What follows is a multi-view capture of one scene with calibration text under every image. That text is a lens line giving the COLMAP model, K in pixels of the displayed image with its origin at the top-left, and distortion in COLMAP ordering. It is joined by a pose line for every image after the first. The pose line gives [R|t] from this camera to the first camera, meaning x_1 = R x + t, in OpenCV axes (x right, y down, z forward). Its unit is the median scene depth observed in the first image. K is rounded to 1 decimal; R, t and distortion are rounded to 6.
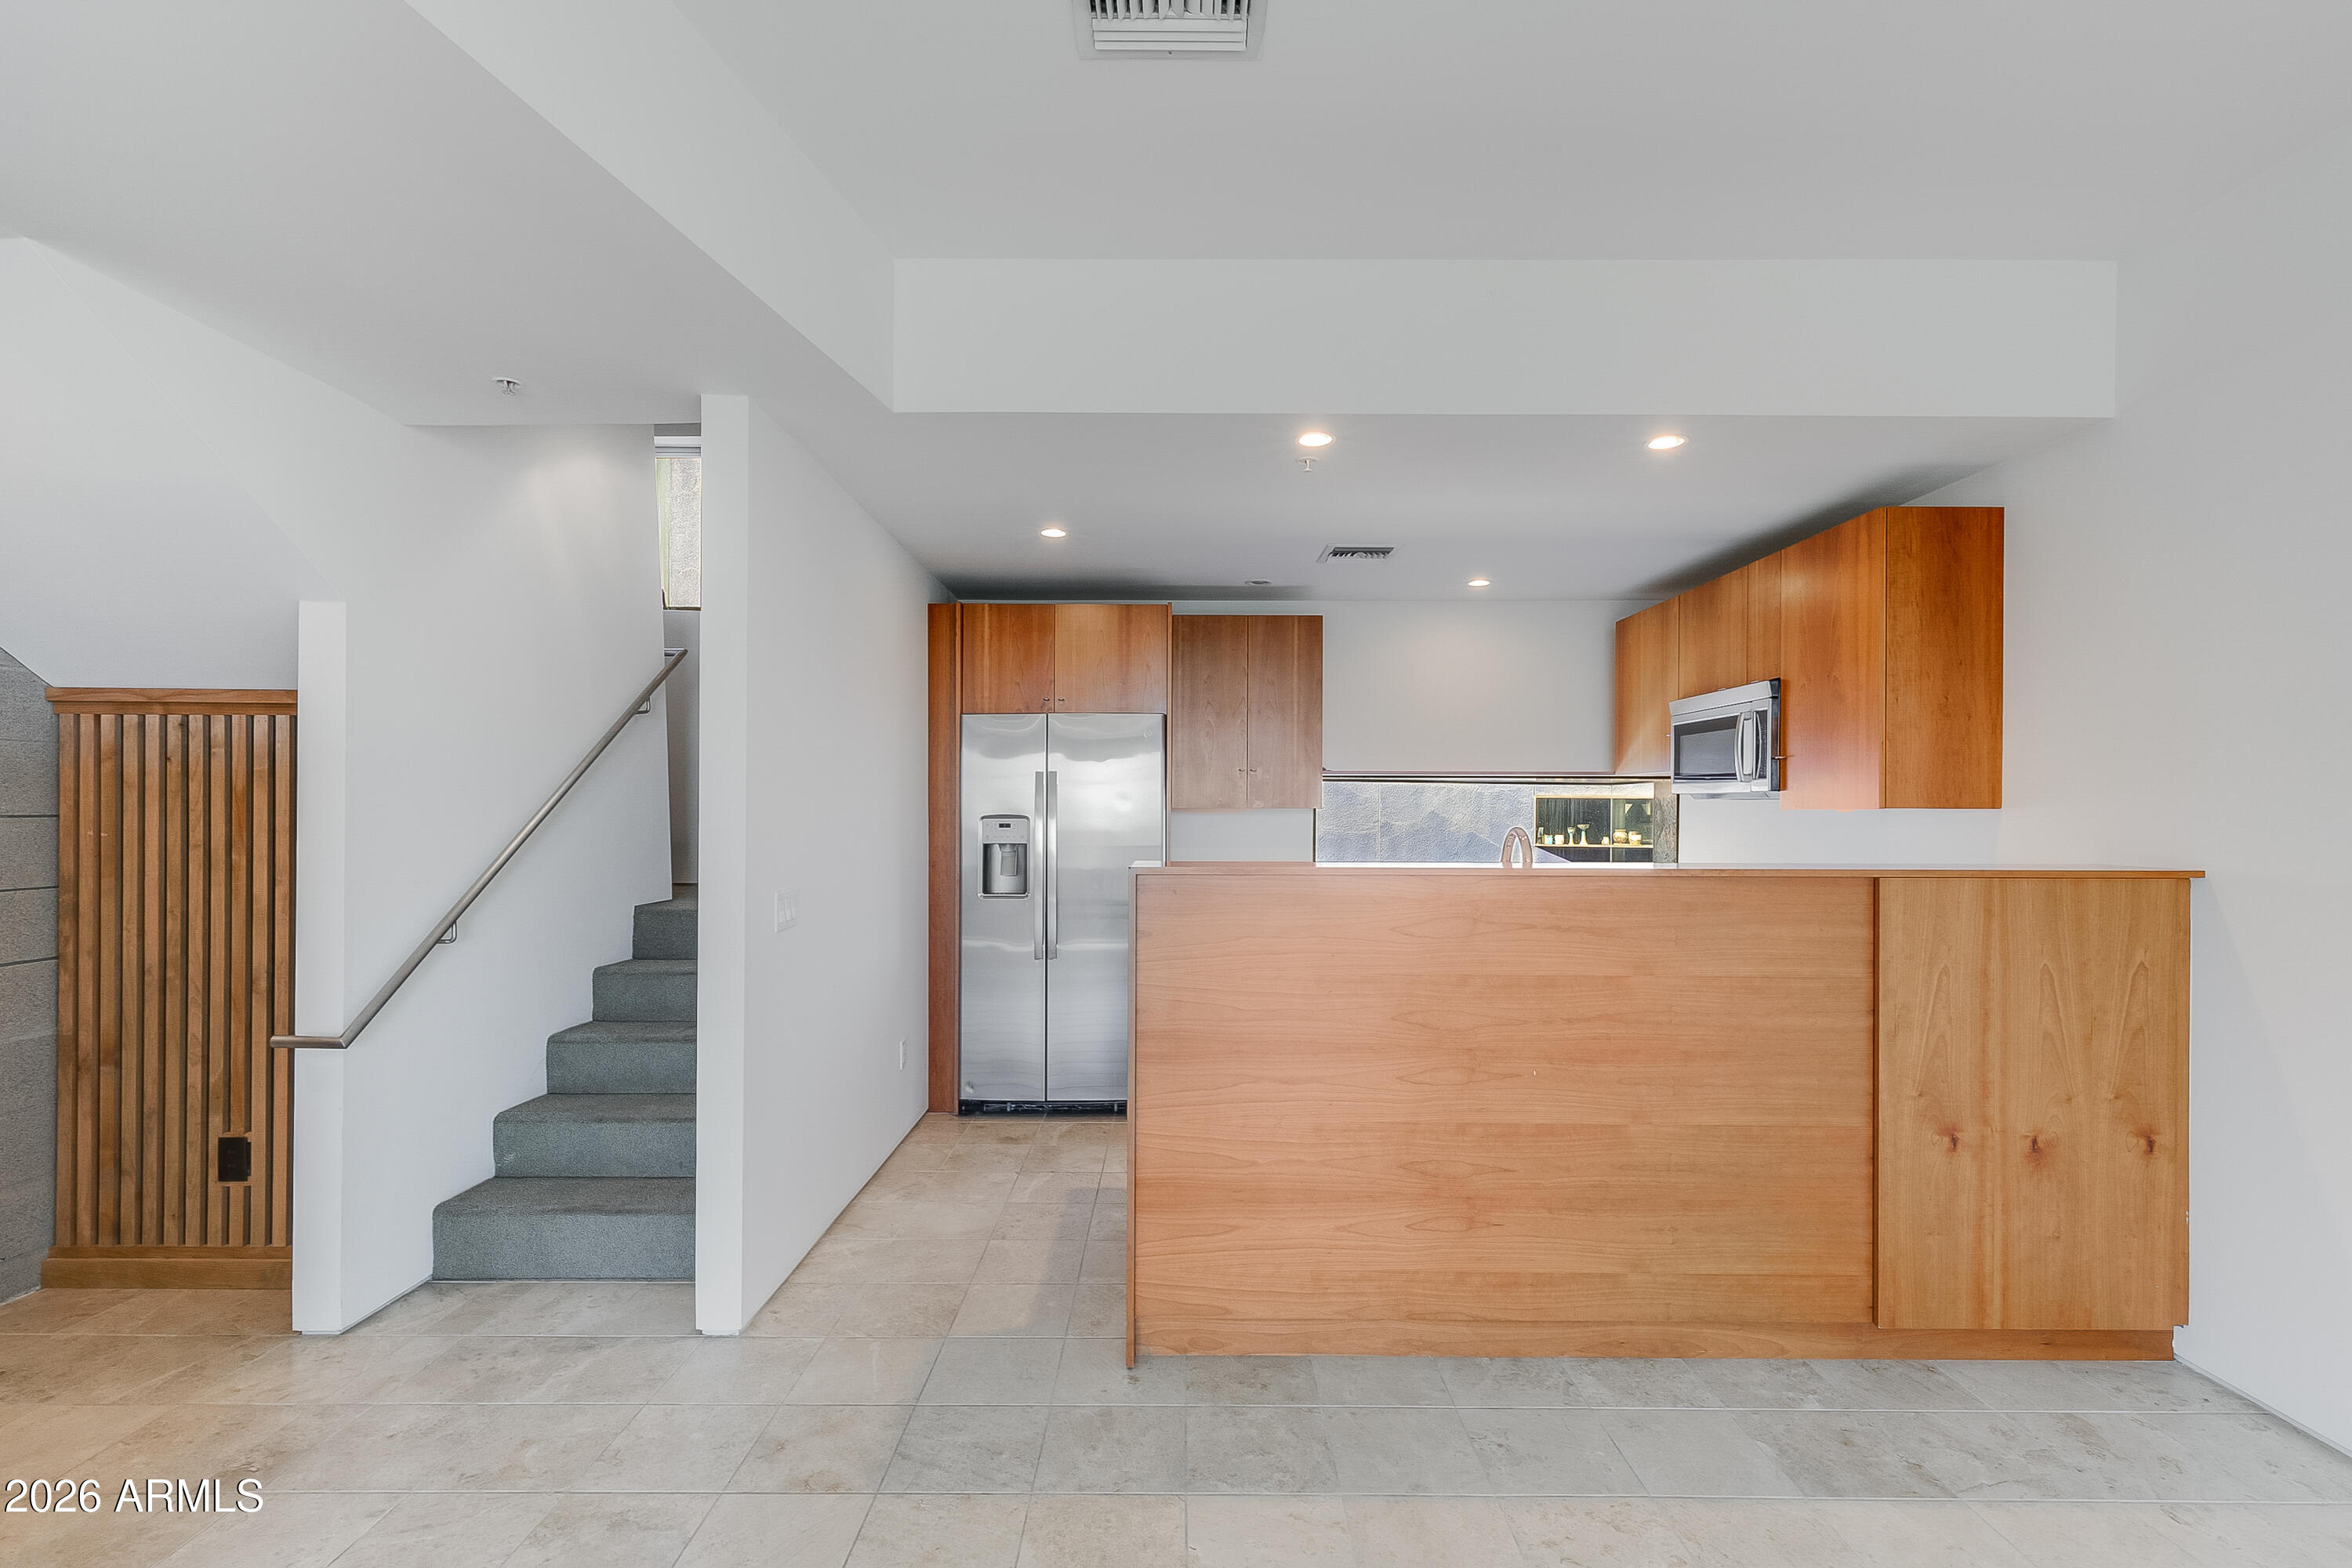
lens RADIAL K [[1031.6, 0, 1175.1], [0, 1031.6, 813.5], [0, 0, 1]] dist [-0.022795, 0.000027]
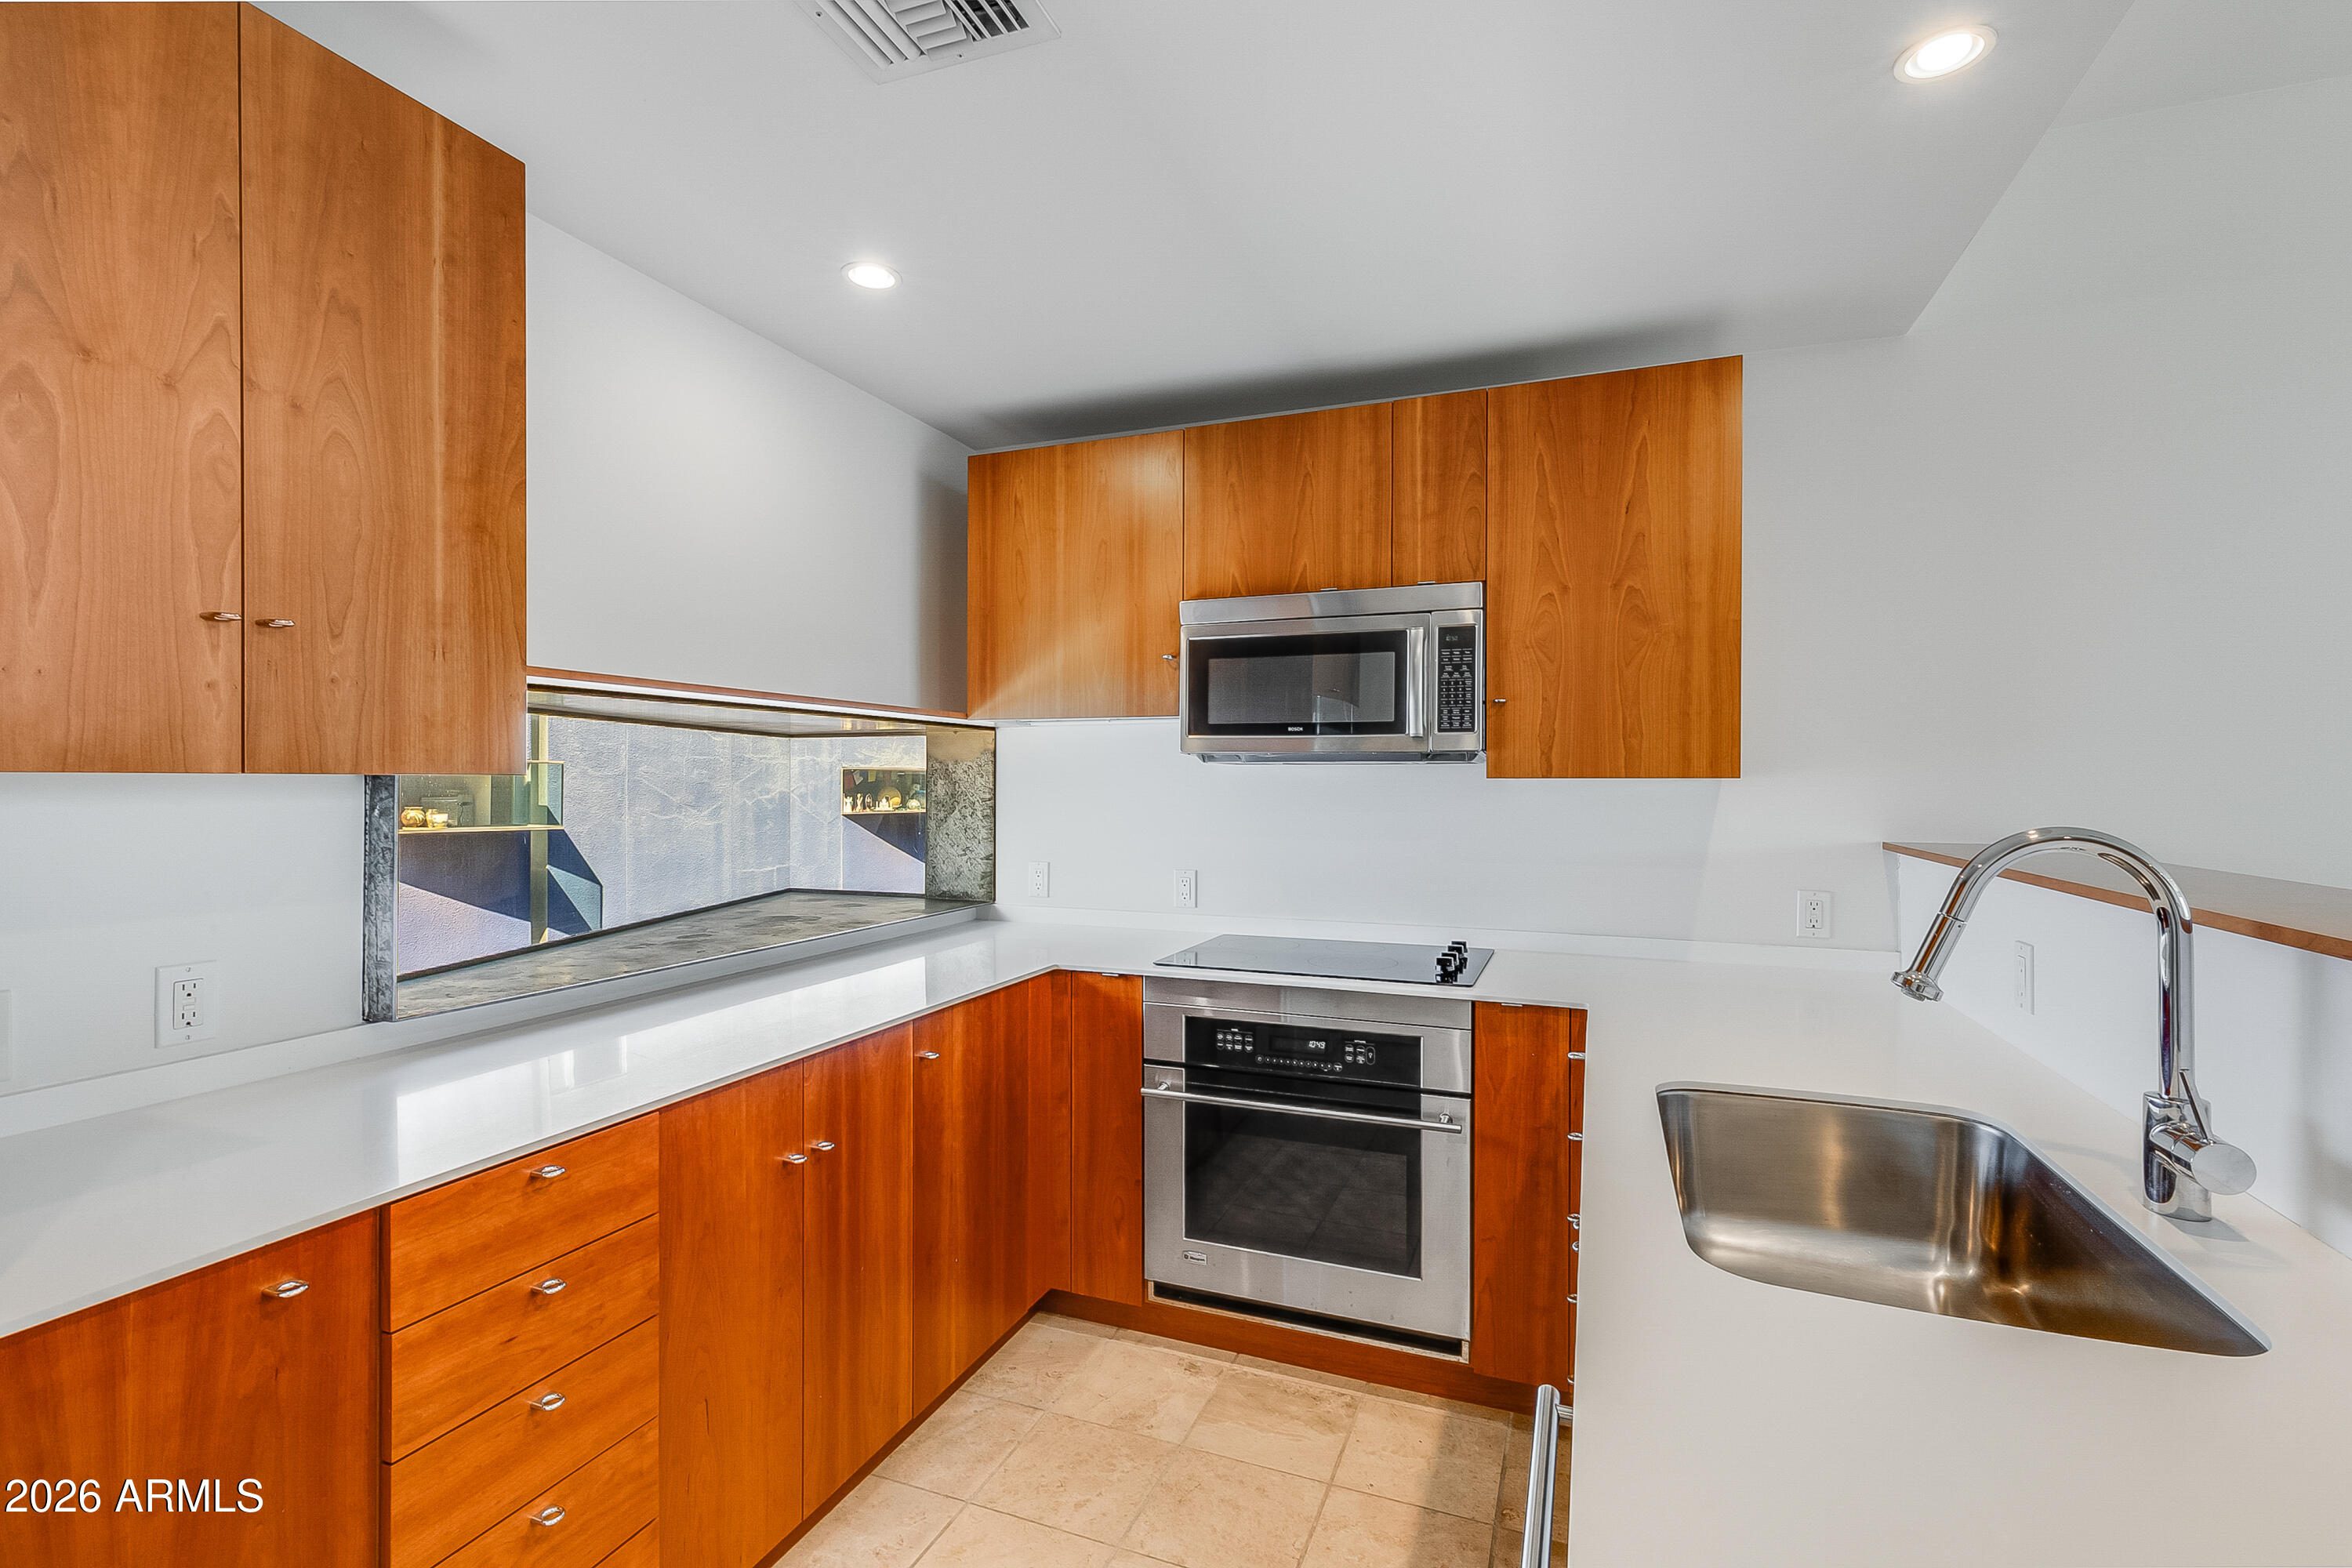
lens RADIAL K [[1056.0, 0, 1185.5], [0, 1056.0, 789.8], [0, 0, 1]] dist [0.012727, -0.003324]
pose [[0.370708, -0.009205, 0.928704, -0.090439], [0.002069, 0.999957, 0.009085, -0.003493], [-0.928747, -0.001447, 0.370711, 0.729881]]
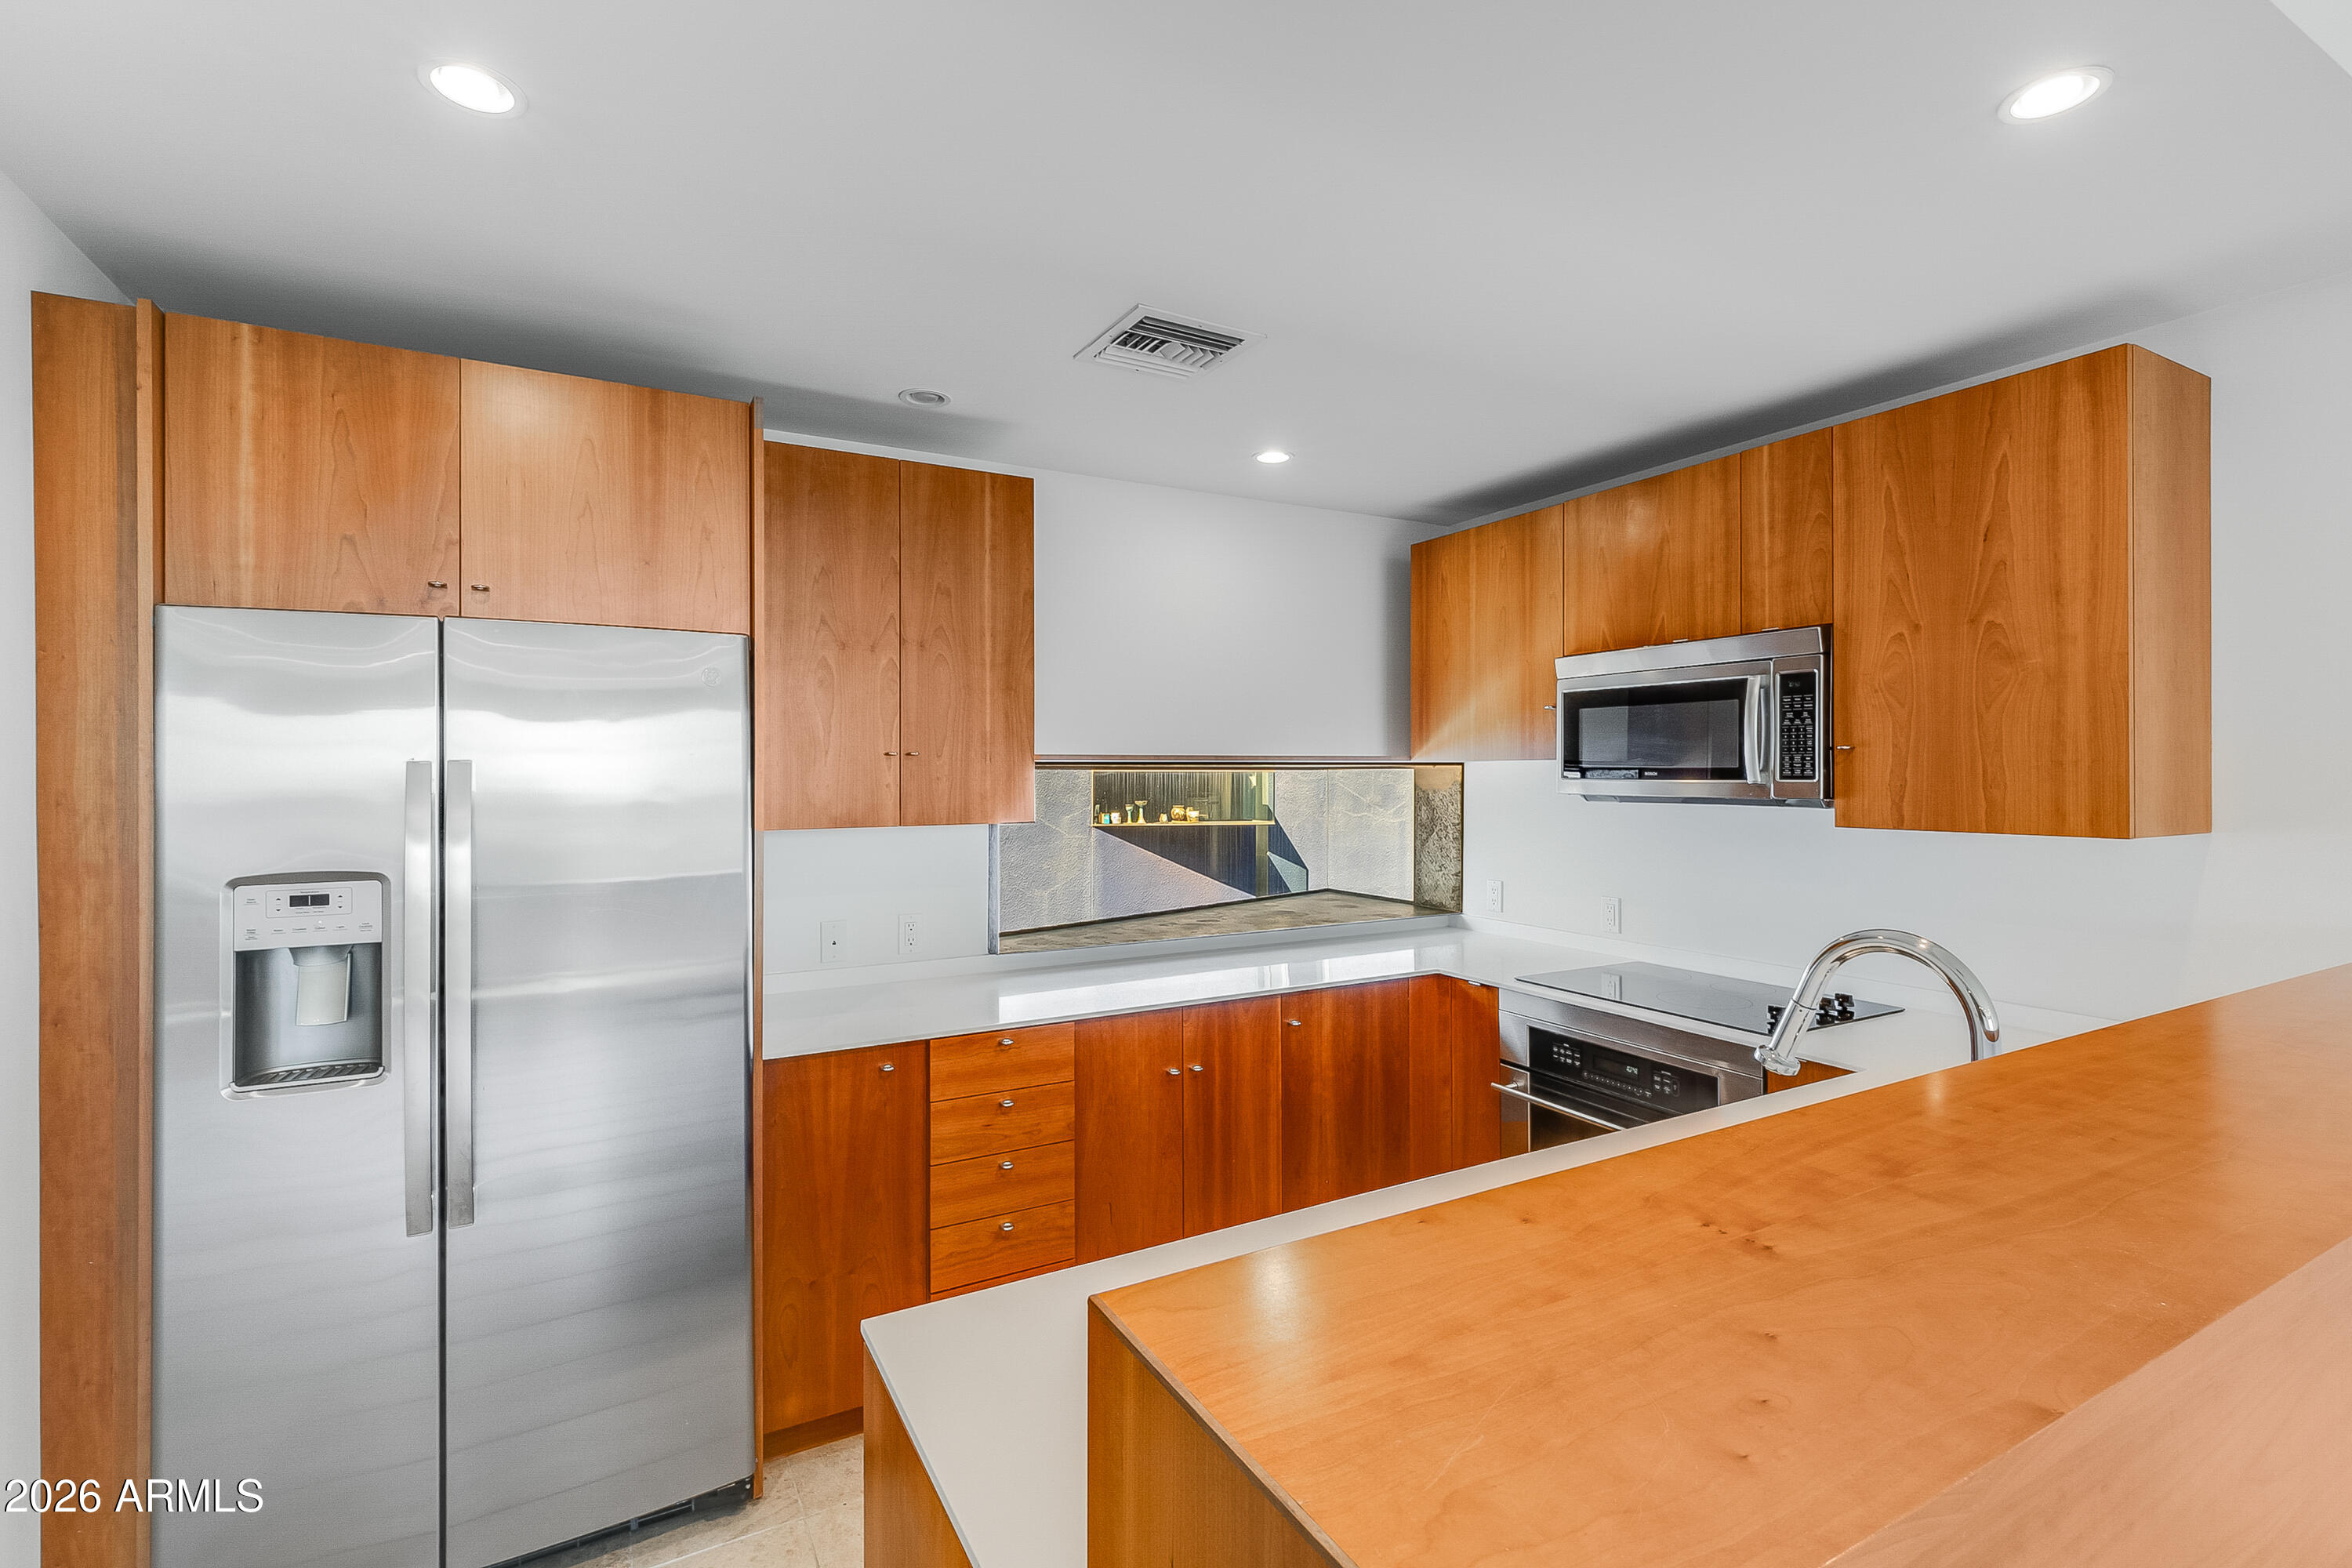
lens RADIAL K [[1056.0, 0, 1171.0], [0, 1056.0, 771.3], [0, 0, 1]] dist [0.012727, -0.003324]
pose [[0.877188, -0.005094, 0.480119, -0.071932], [0.007963, 0.999961, -0.003938, -0.031974], [-0.480080, 0.007278, 0.877194, 0.486548]]
